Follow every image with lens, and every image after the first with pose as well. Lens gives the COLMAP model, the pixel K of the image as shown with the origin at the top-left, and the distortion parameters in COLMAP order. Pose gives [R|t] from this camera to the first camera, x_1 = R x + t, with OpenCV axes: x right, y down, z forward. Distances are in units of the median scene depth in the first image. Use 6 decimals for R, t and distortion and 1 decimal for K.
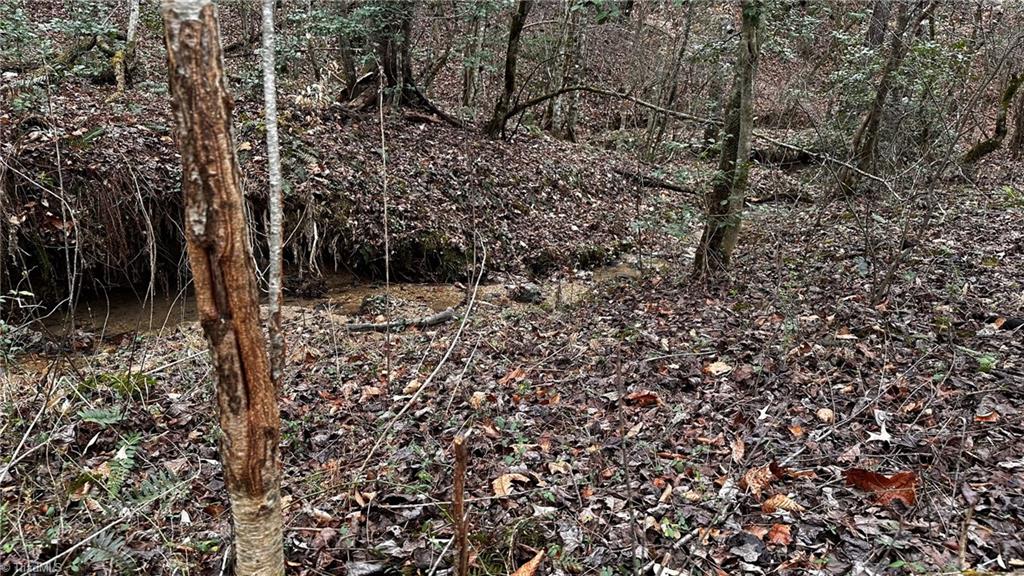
lens RADIAL K [[703.4, 0, 512.5], [0, 703.4, 290.7], [0, 0, 1]] dist [0.068777, -0.011582]
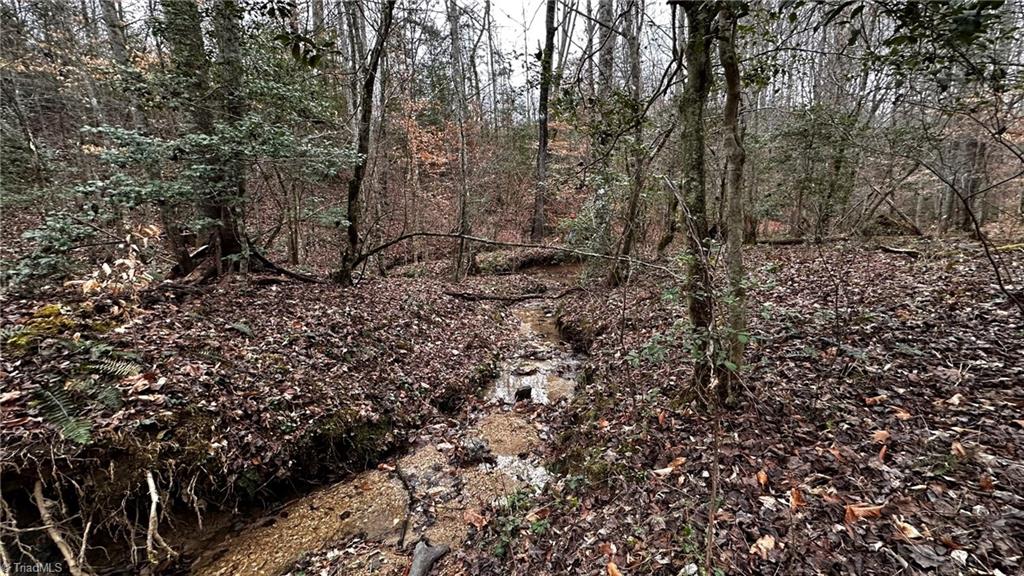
lens RADIAL K [[408.7, 0, 513.2], [0, 408.7, 282.6], [0, 0, 1]] dist [-0.002558, -0.000516]
pose [[0.882127, -0.174981, 0.437302, -0.101658], [0.246951, 0.962411, -0.113053, -0.111024], [-0.401082, 0.207720, 0.892180, 0.423037]]
